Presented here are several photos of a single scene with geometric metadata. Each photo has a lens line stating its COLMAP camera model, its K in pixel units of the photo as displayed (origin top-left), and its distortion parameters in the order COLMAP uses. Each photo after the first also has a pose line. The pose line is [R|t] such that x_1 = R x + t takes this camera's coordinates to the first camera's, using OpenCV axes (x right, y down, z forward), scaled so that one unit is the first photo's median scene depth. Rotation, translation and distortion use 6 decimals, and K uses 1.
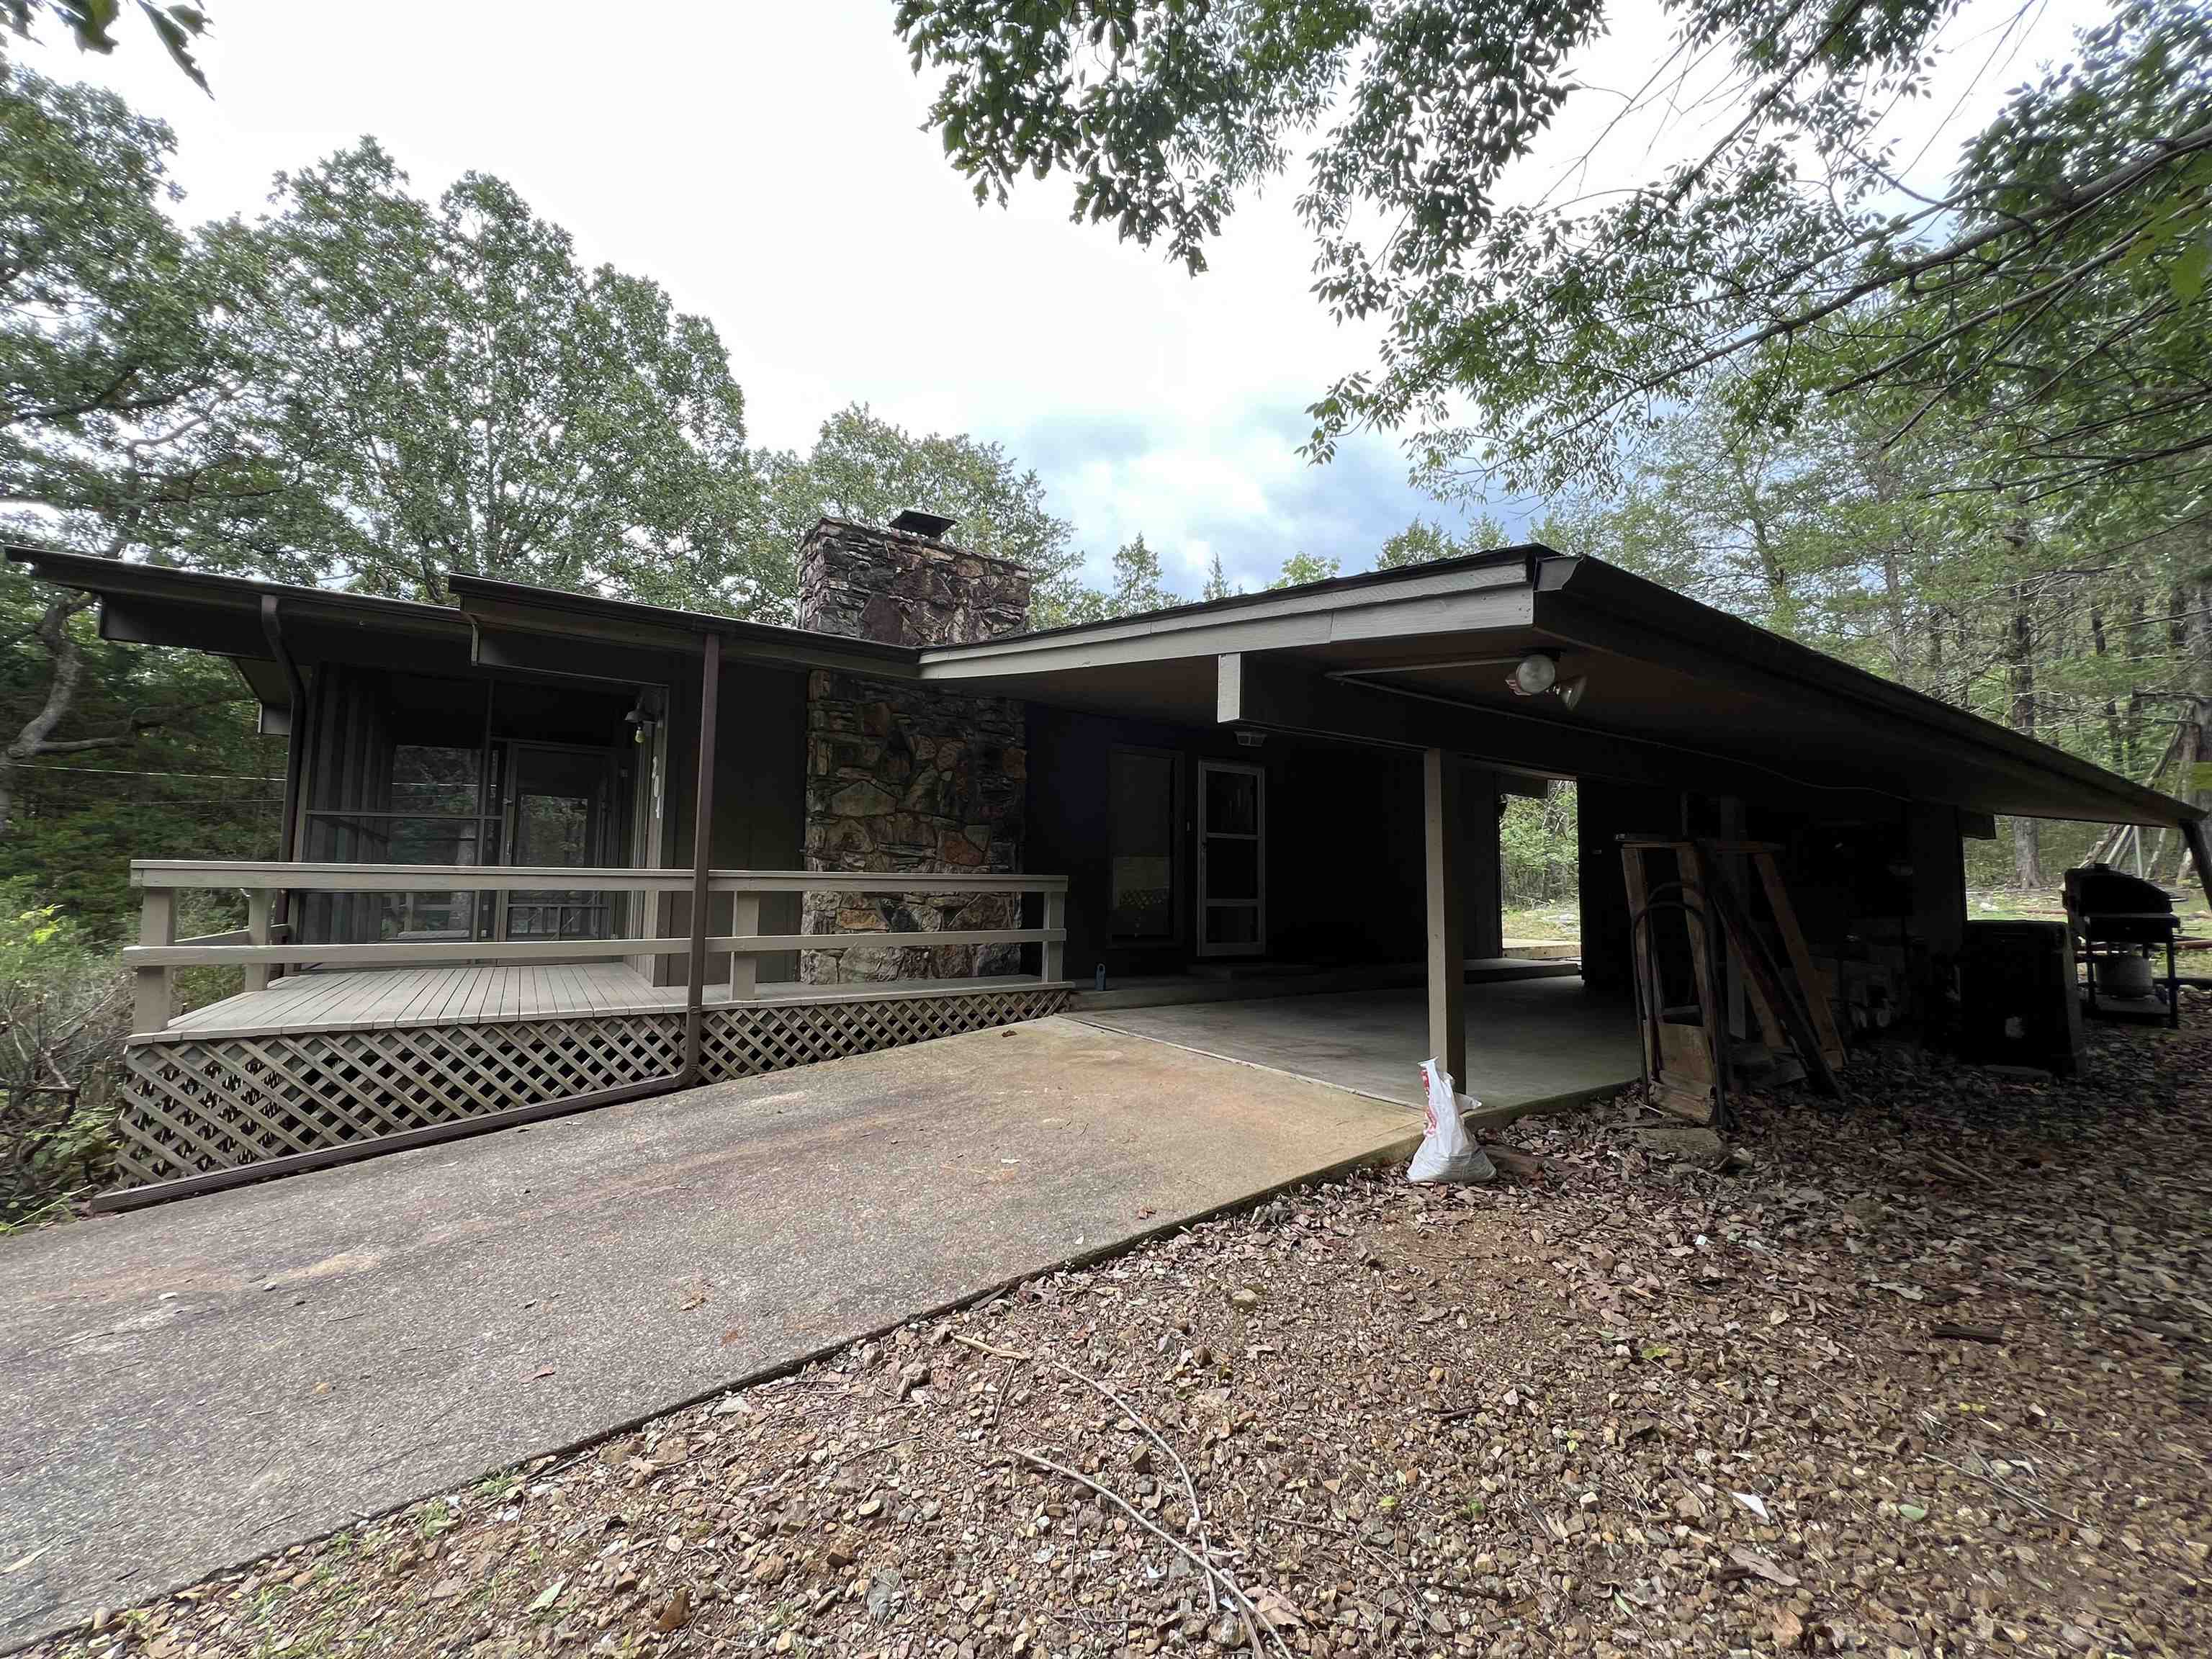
lens RADIAL K [[885.2, 0, 1111.9], [0, 885.2, 823.3], [0, 0, 1]] dist [-0.003037, 0.001318]
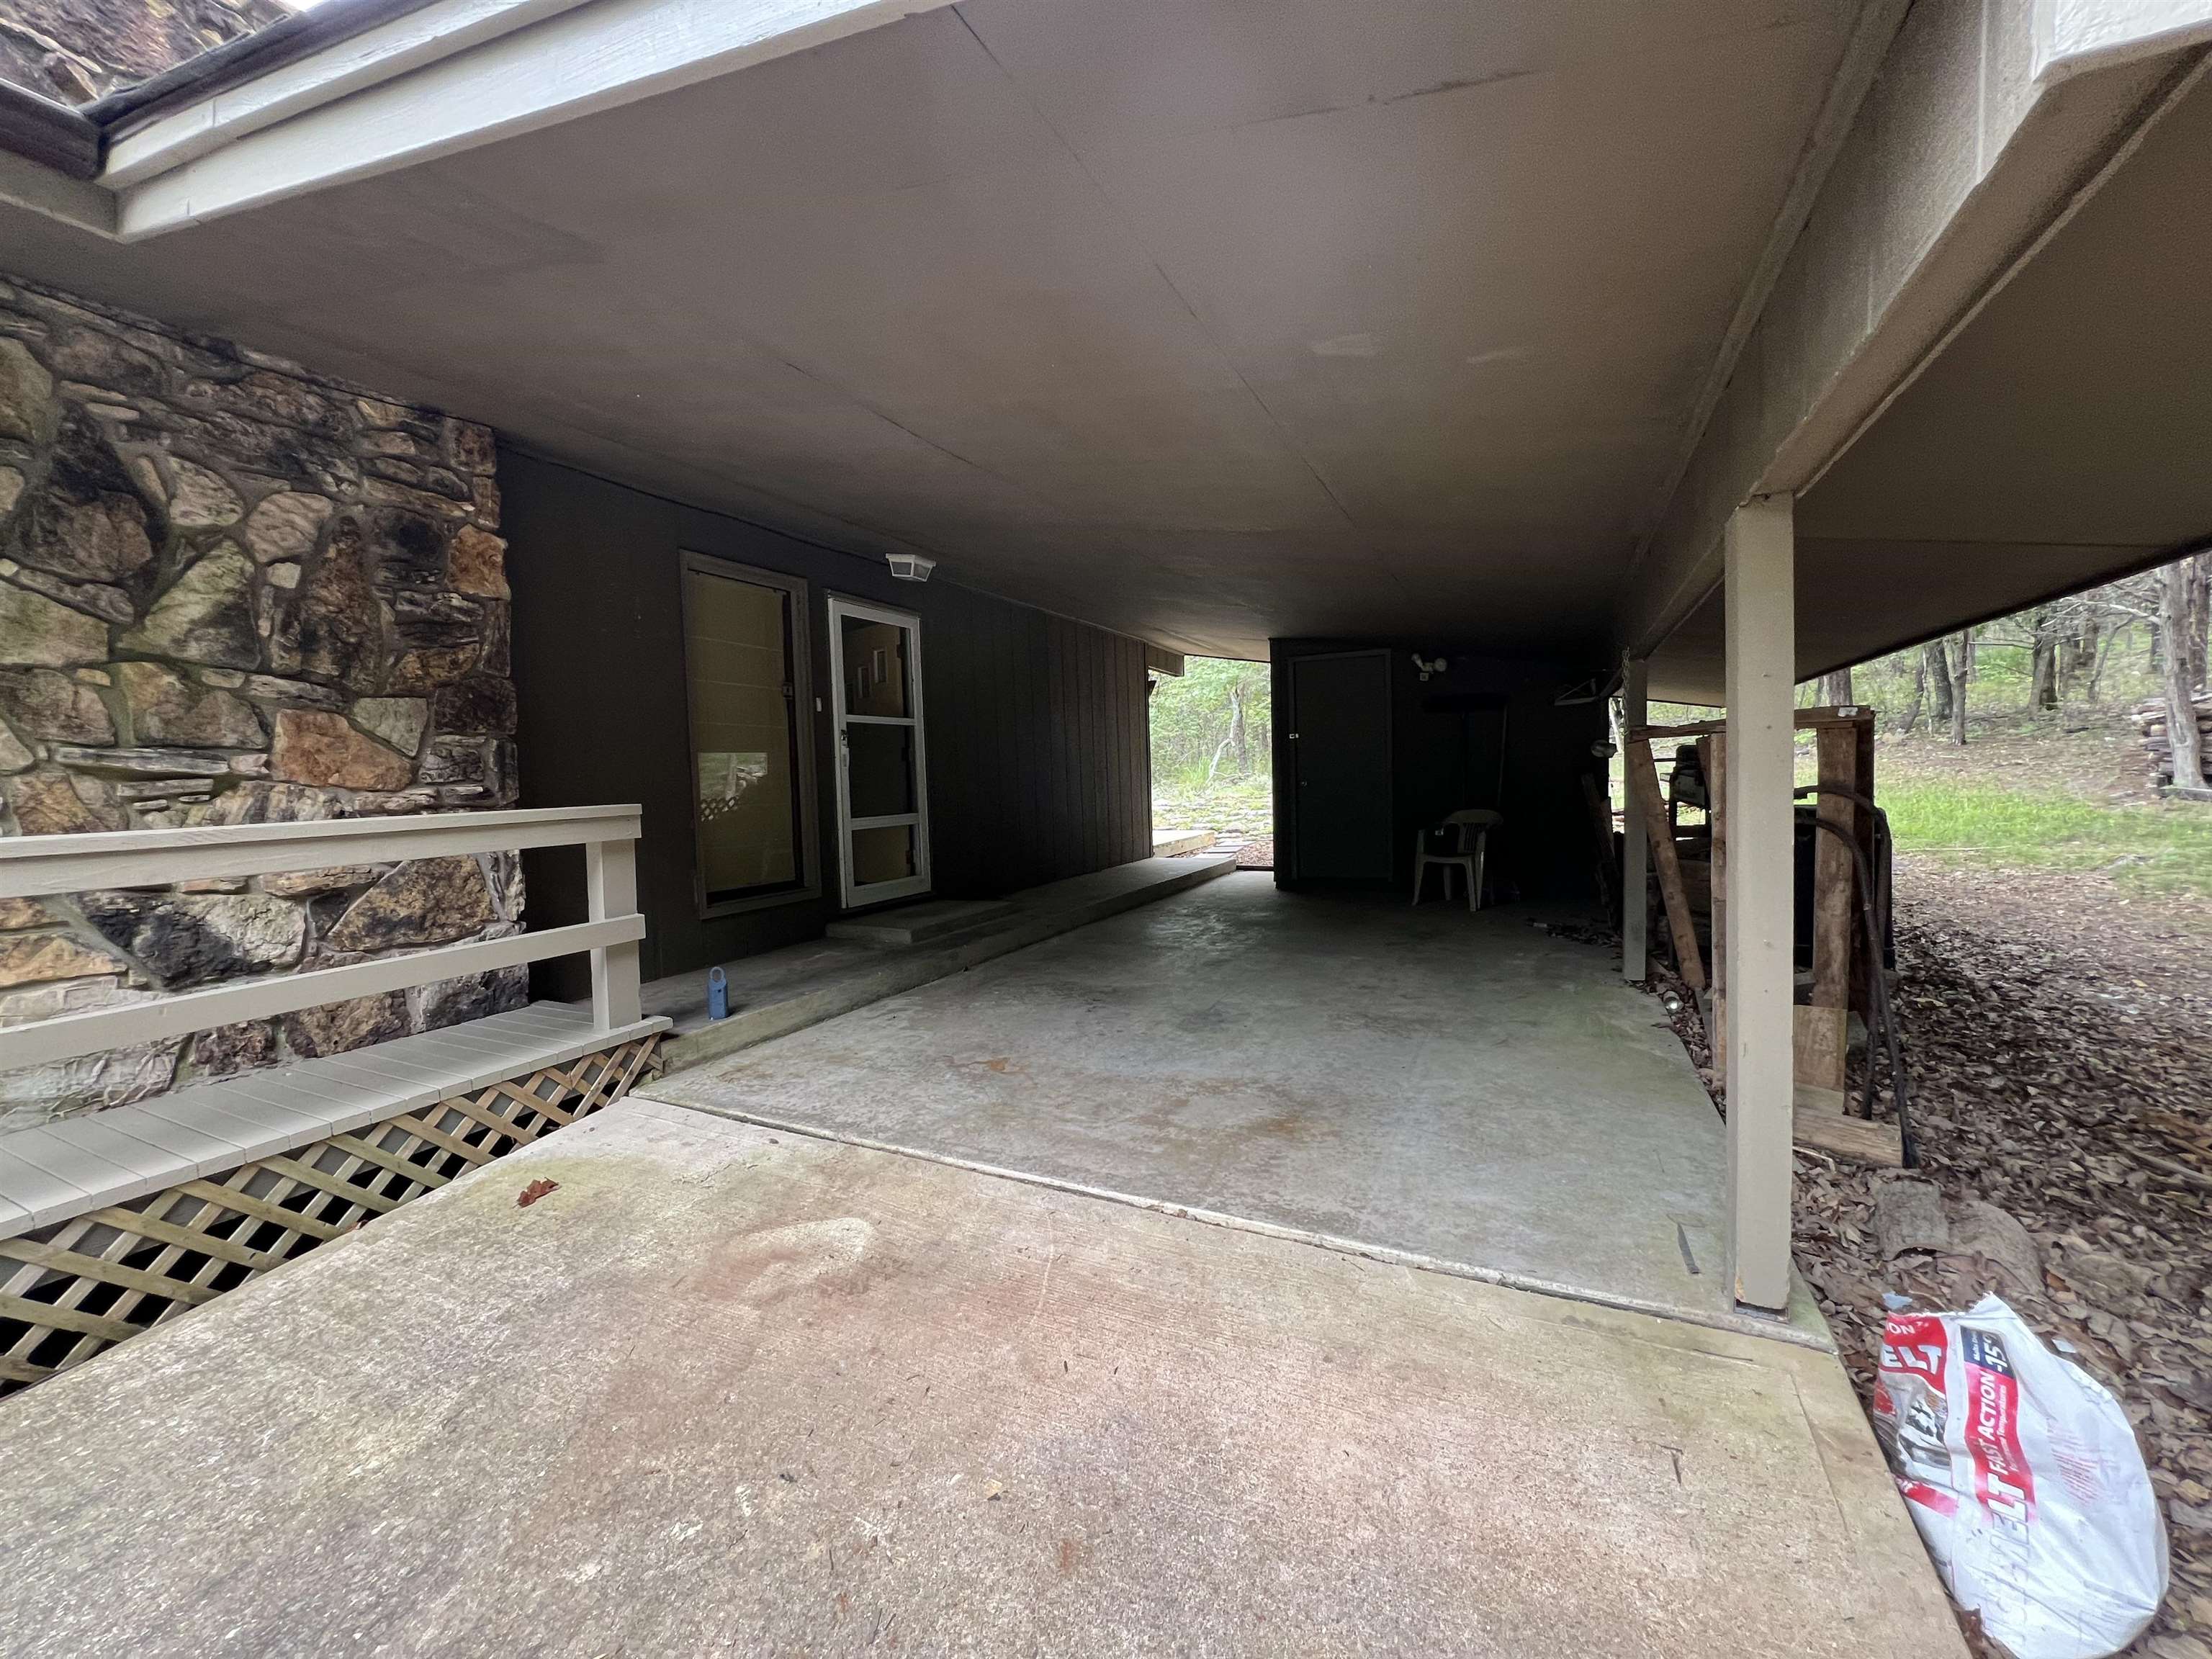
lens RADIAL K [[885.2, 0, 1098.6], [0, 885.2, 816.4], [0, 0, 1]] dist [-0.003037, 0.001318]
pose [[0.862925, -0.061544, 0.501570, -0.074988], [0.000306, 0.992619, 0.121271, 0.007346], [-0.505331, -0.104494, 0.856575, 0.457071]]
